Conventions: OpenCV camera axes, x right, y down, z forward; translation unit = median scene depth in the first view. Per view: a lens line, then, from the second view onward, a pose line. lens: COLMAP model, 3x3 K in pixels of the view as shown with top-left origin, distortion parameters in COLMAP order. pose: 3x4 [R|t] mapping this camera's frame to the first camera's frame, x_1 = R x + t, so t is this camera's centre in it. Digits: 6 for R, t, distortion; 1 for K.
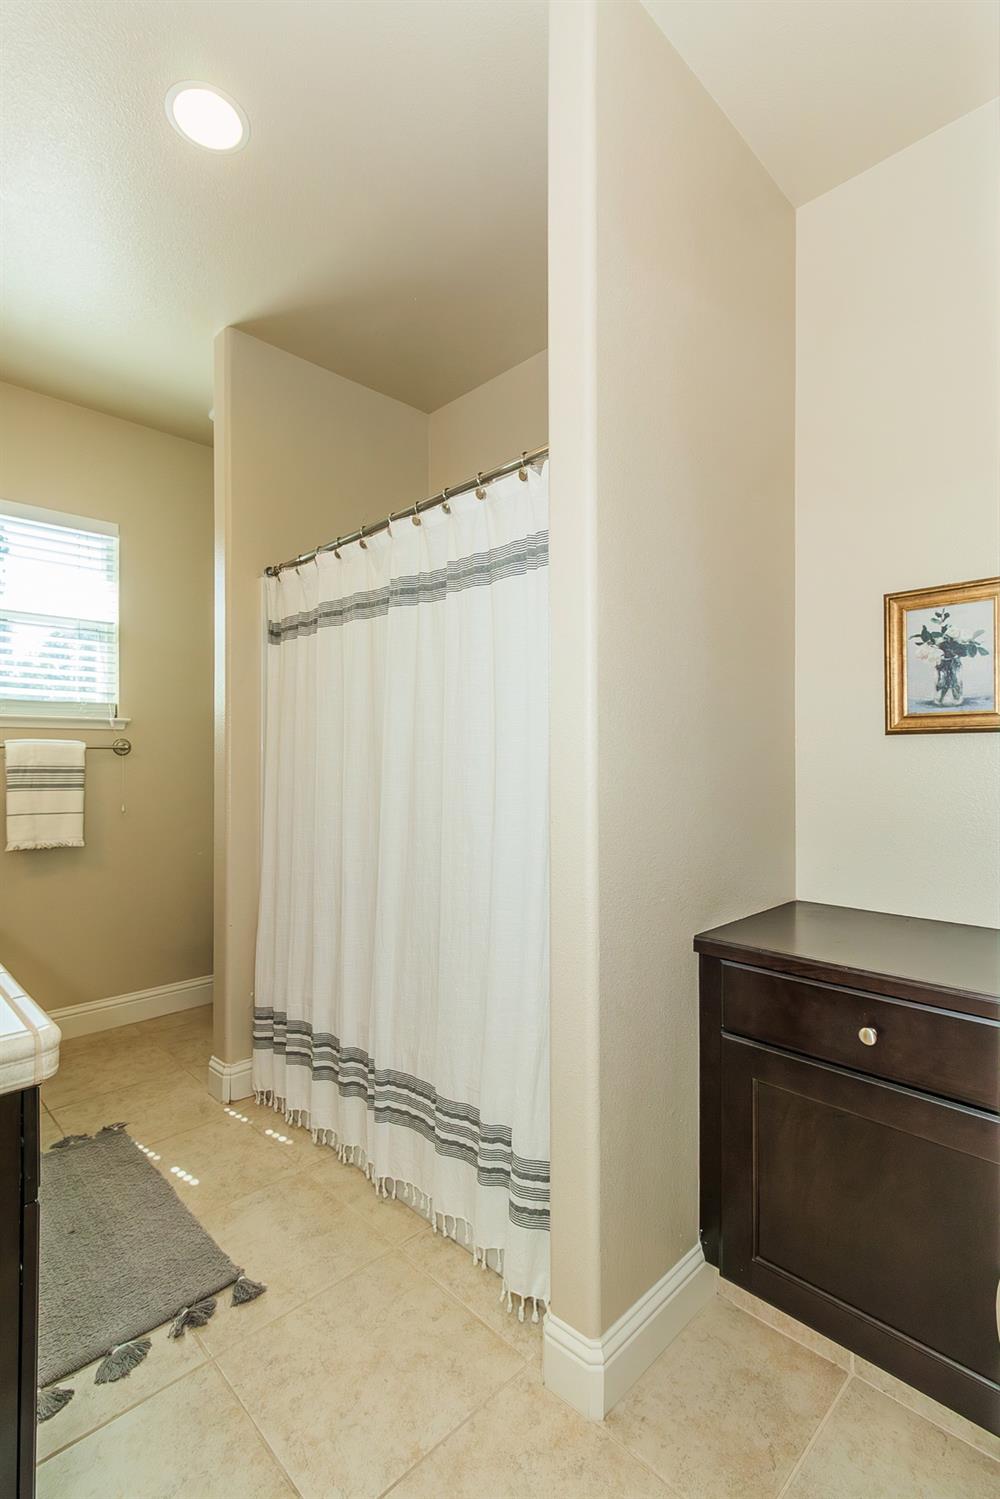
lens RADIAL K [[684.5, 0, 500.2], [0, 684.5, 754.2], [0, 0, 1]] dist [-0.016516, 0.001579]
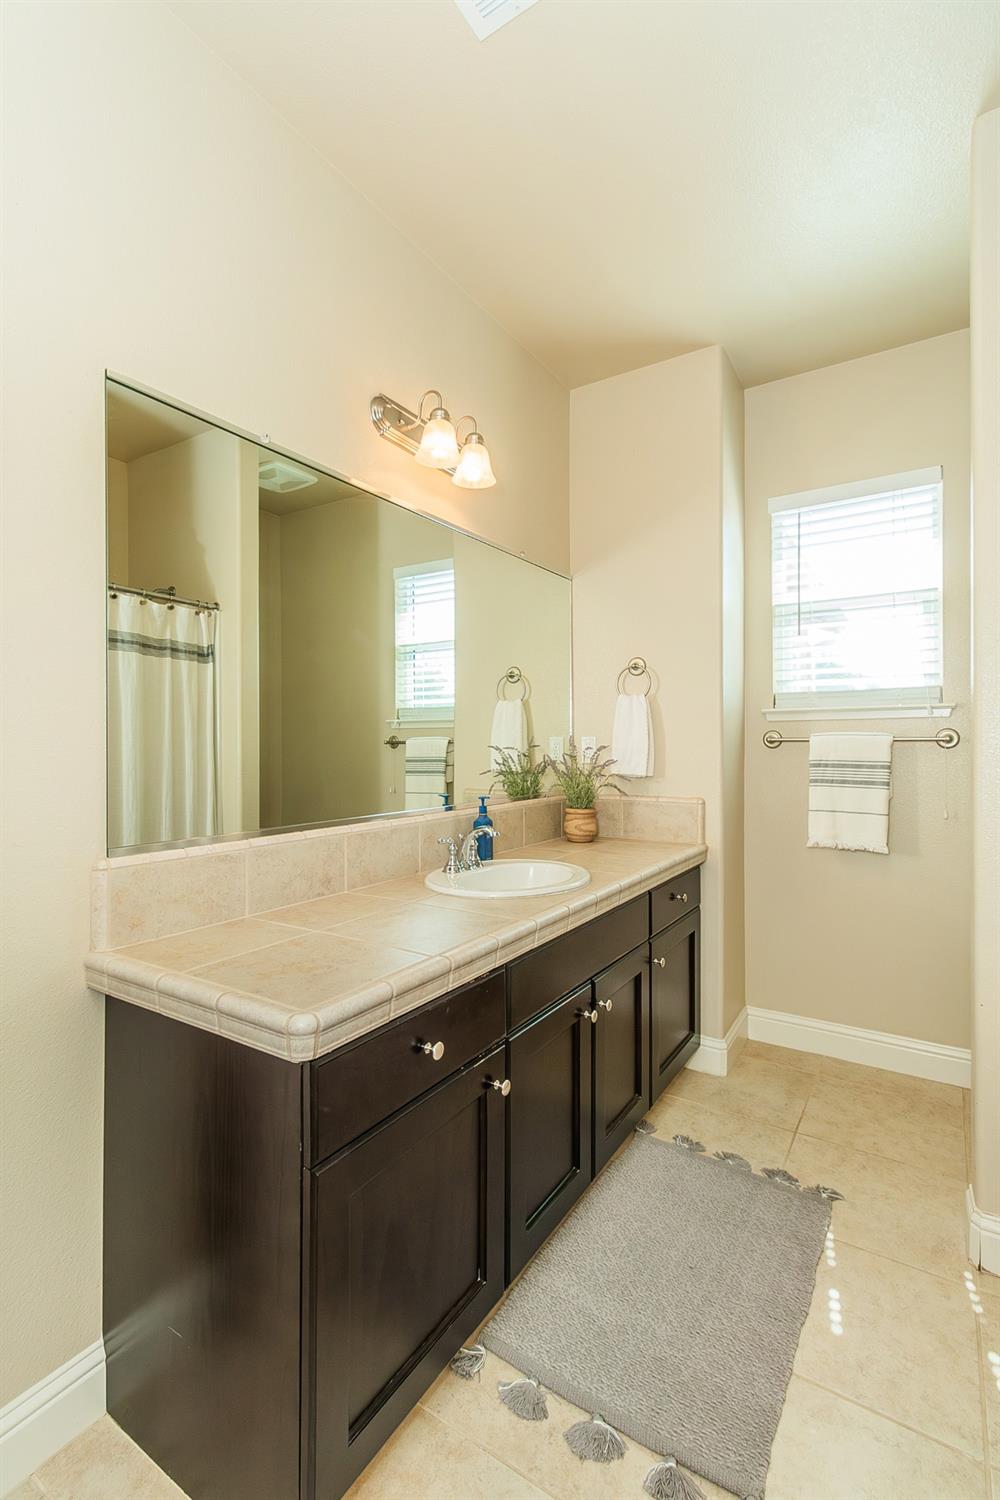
lens RADIAL K [[685.0, 0, 499.9], [0, 685.0, 737.5], [0, 0, 1]] dist [-0.016516, 0.001579]
pose [[0.196550, -0.006471, -0.980472, 0.149017], [0.002564, 0.999978, -0.006086, -0.009538], [0.980490, -0.001318, 0.196563, 0.360713]]
